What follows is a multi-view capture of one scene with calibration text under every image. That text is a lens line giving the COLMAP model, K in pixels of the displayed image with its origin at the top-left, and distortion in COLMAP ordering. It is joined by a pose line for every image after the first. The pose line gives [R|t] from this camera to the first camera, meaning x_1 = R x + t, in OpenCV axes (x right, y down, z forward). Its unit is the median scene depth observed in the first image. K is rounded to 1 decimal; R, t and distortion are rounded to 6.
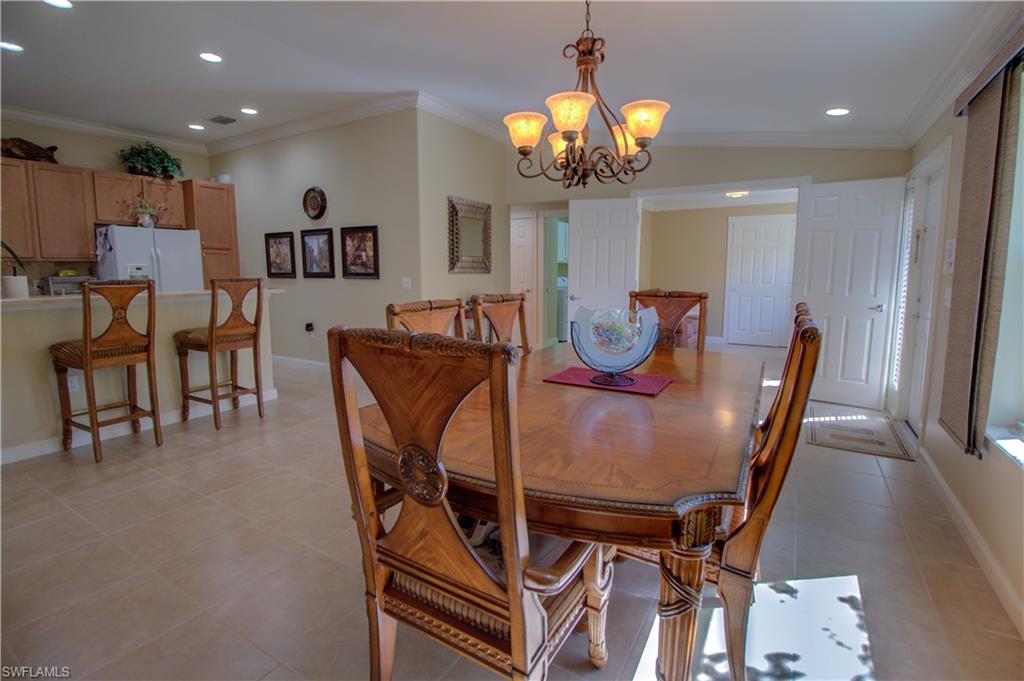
lens RADIAL K [[471.8, 0, 508.4], [0, 471.8, 327.0], [0, 0, 1]] dist [-0.001044, -0.013888]
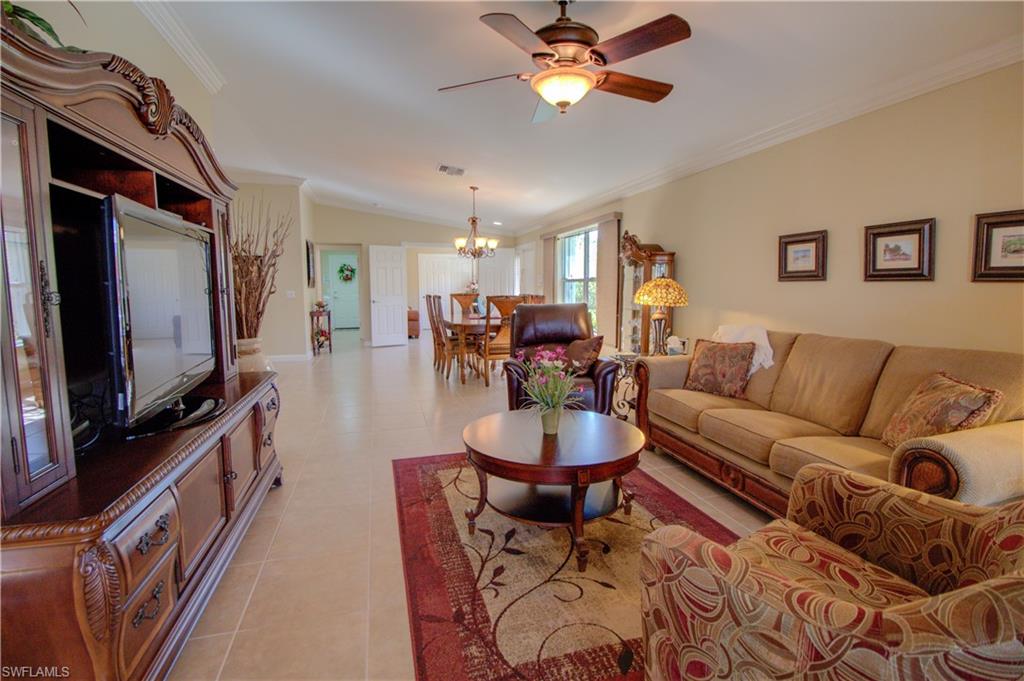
lens RADIAL K [[471.8, 0, 508.4], [0, 471.8, 327.0], [0, 0, 1]] dist [-0.001044, -0.013888]
pose [[0.680073, -0.068960, 0.729894, -0.843849], [0.093005, 0.995638, 0.007411, 0.066051], [-0.727222, 0.062844, 0.683520, -0.551105]]
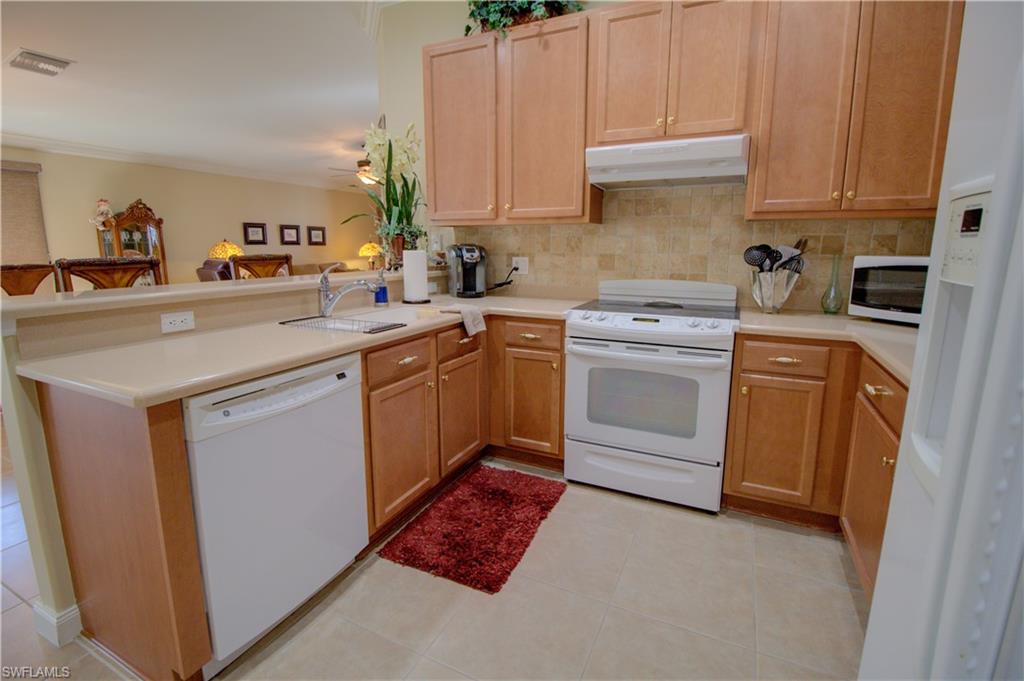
lens RADIAL K [[471.8, 0, 508.4], [0, 471.8, 327.0], [0, 0, 1]] dist [-0.001044, -0.013888]
pose [[-0.994703, 0.016542, -0.101450, -0.691923], [-0.012984, 0.958839, 0.283653, -0.132040], [0.101966, 0.283468, -0.953545, 1.109145]]
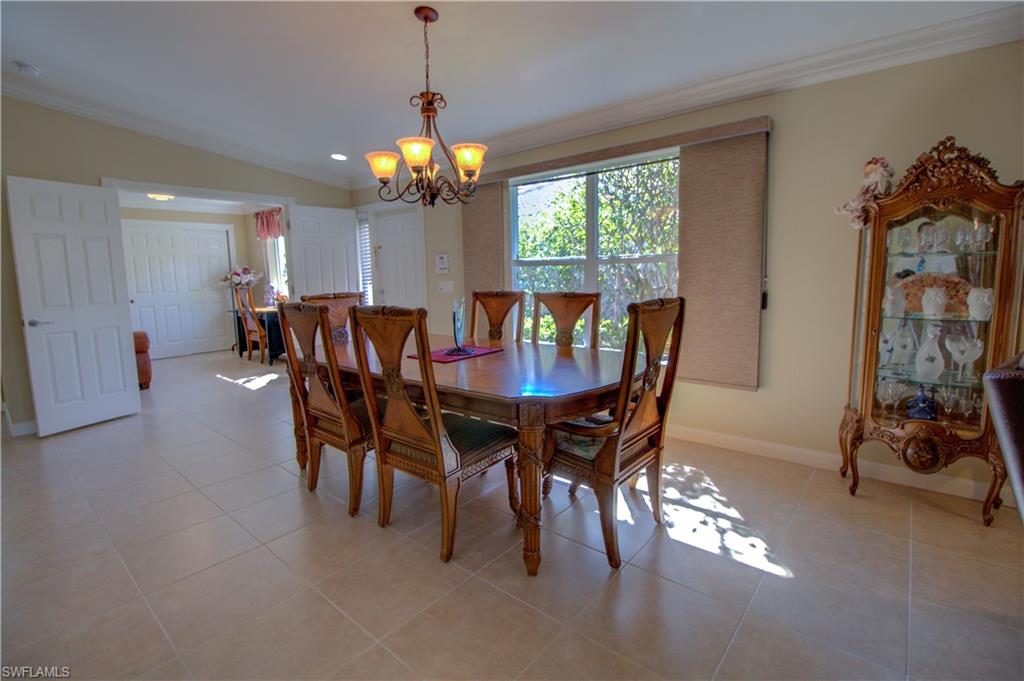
lens RADIAL K [[471.8, 0, 508.4], [0, 471.8, 327.0], [0, 0, 1]] dist [-0.001044, -0.013888]
pose [[0.151487, -0.118160, 0.981371, -0.437527], [0.137559, 0.985689, 0.097446, -0.030060], [-0.978841, 0.120234, 0.165573, 0.256613]]
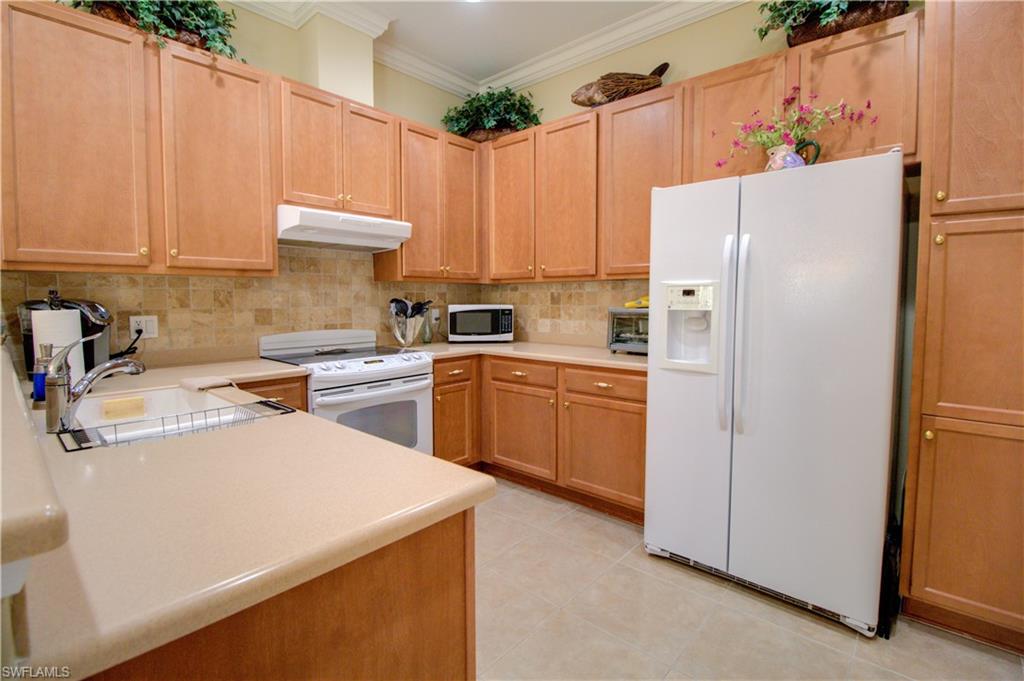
lens RADIAL K [[471.8, 0, 508.4], [0, 471.8, 327.0], [0, 0, 1]] dist [-0.001044, -0.013888]
pose [[-0.171880, 0.059258, -0.983334, -0.395812], [-0.112411, 0.990489, 0.079338, -0.112467], [0.978683, 0.124174, -0.163584, 0.937391]]
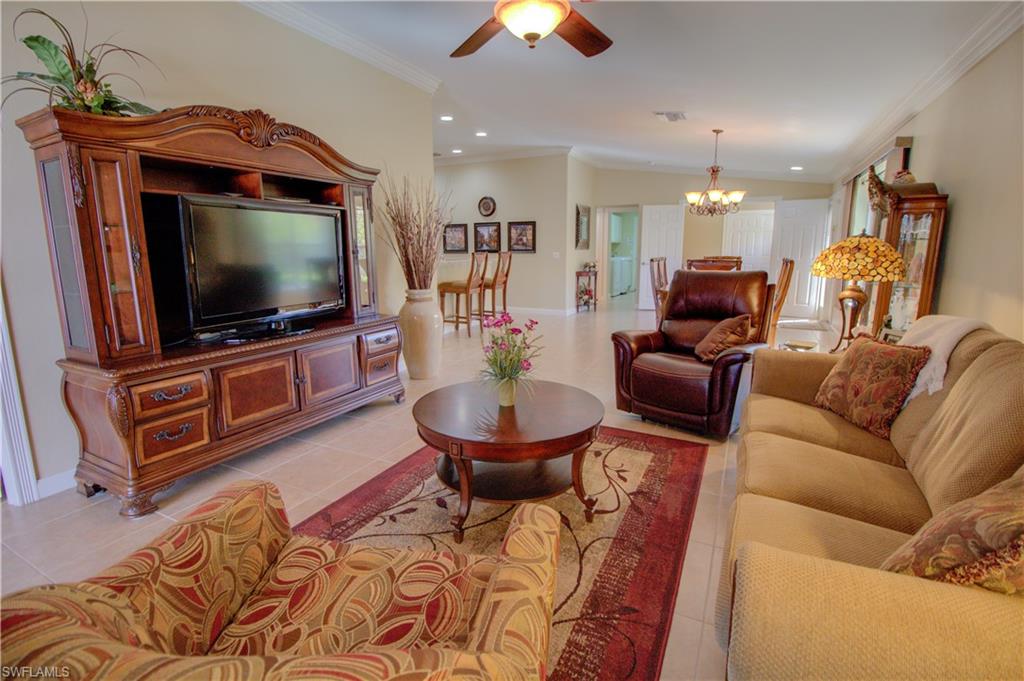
lens RADIAL K [[471.8, 0, 508.4], [0, 471.8, 327.0], [0, 0, 1]] dist [-0.001044, -0.013888]
pose [[0.996872, -0.018349, 0.076869, -0.512705], [0.014822, 0.998822, 0.046208, 0.084283], [-0.077626, -0.044924, 0.995970, -0.694775]]
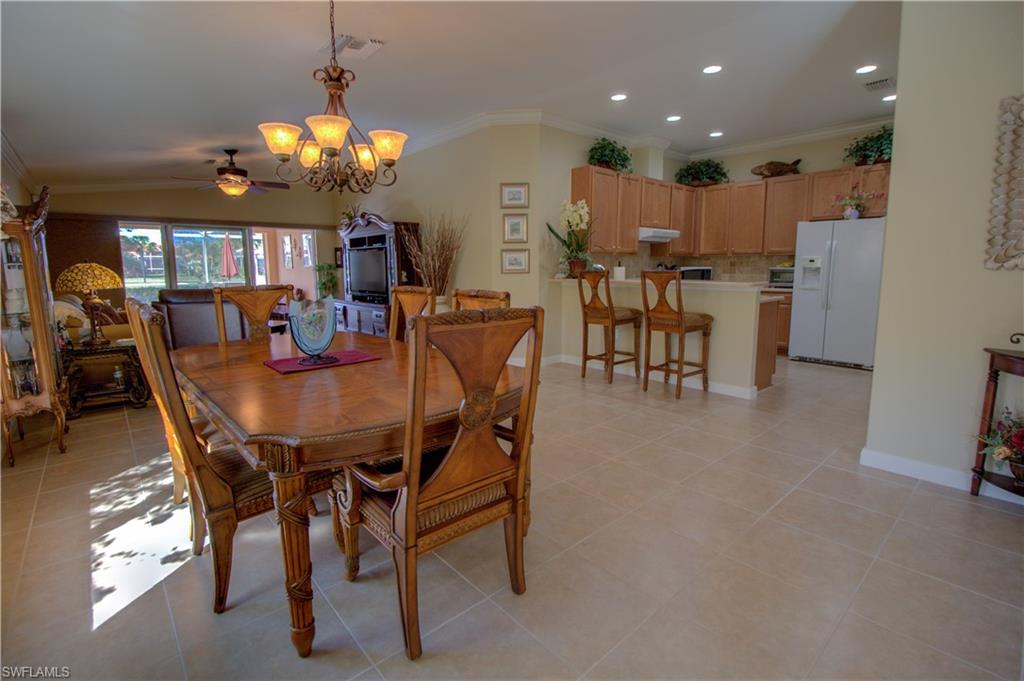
lens RADIAL K [[471.8, 0, 508.4], [0, 471.8, 327.0], [0, 0, 1]] dist [-0.001044, -0.013888]
pose [[-0.290550, 0.122380, -0.949001, 0.447694], [-0.103760, 0.981909, 0.158391, -0.075970], [0.951217, 0.144489, -0.272596, 0.667442]]
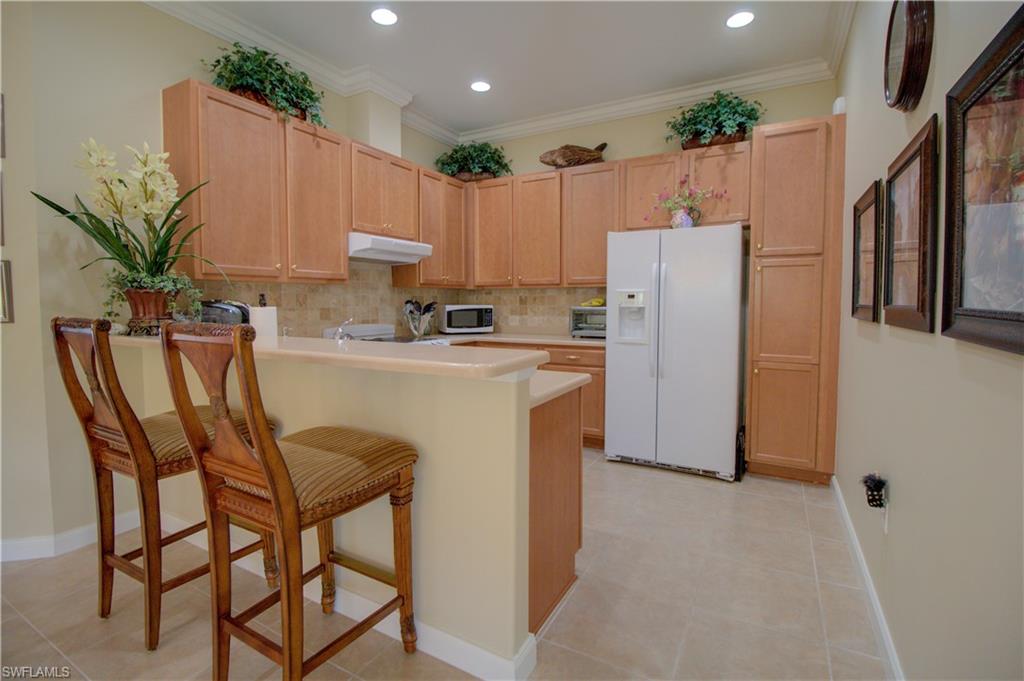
lens RADIAL K [[471.8, 0, 508.4], [0, 471.8, 327.0], [0, 0, 1]] dist [-0.001044, -0.013888]
pose [[0.047808, 0.054141, -0.997388, -0.162751], [-0.113918, 0.992310, 0.048405, -0.096879], [0.992339, 0.111306, 0.053608, 0.817397]]
